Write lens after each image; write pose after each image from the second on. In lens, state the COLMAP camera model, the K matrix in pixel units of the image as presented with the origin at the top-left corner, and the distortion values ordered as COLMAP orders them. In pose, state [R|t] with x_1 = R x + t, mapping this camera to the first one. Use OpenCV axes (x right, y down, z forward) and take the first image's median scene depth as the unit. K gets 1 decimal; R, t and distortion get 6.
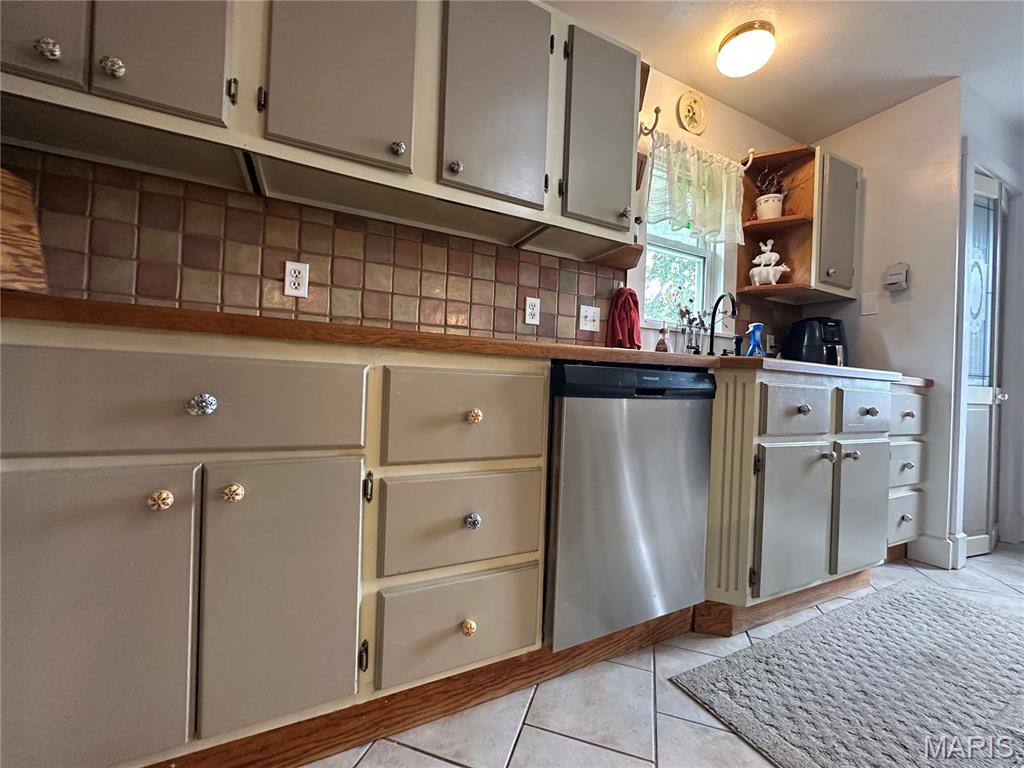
lens RADIAL K [[409.6, 0, 512.1], [0, 409.6, 383.8], [0, 0, 1]] dist [-0.002187, -0.000063]
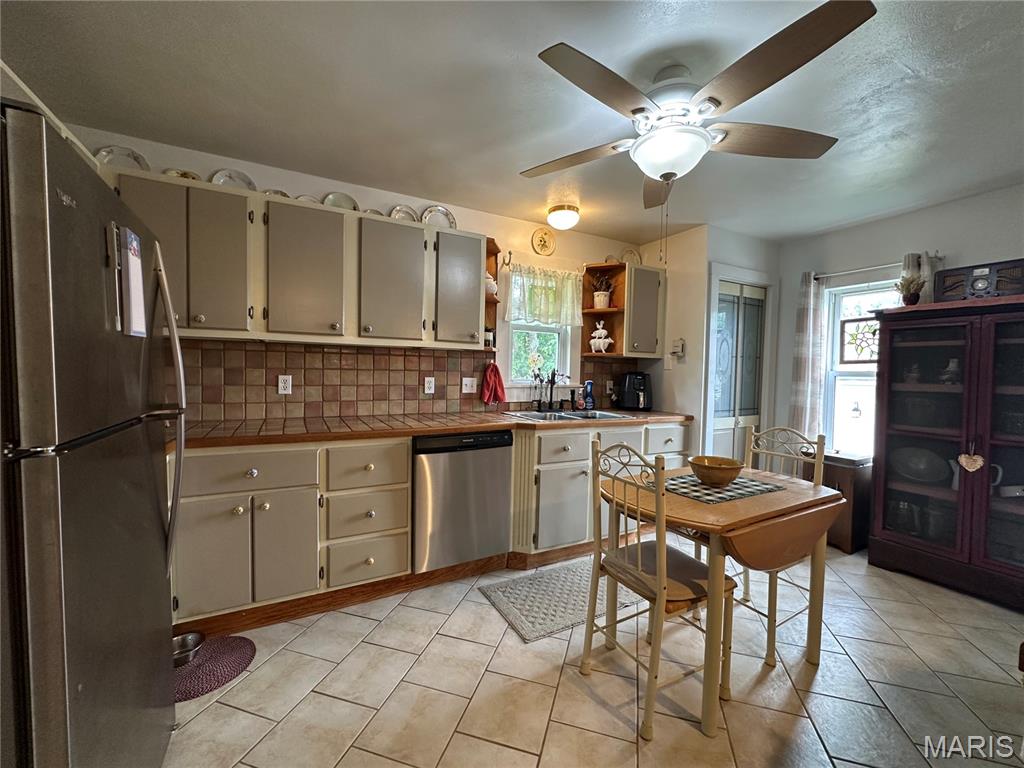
lens RADIAL K [[409.6, 0, 510.9], [0, 409.6, 385.4], [0, 0, 1]] dist [-0.002187, -0.000063]
pose [[0.999555, -0.016738, 0.024707, 0.417412], [0.015732, 0.999060, 0.040386, -0.296147], [-0.025360, -0.039980, 0.998879, -0.812125]]
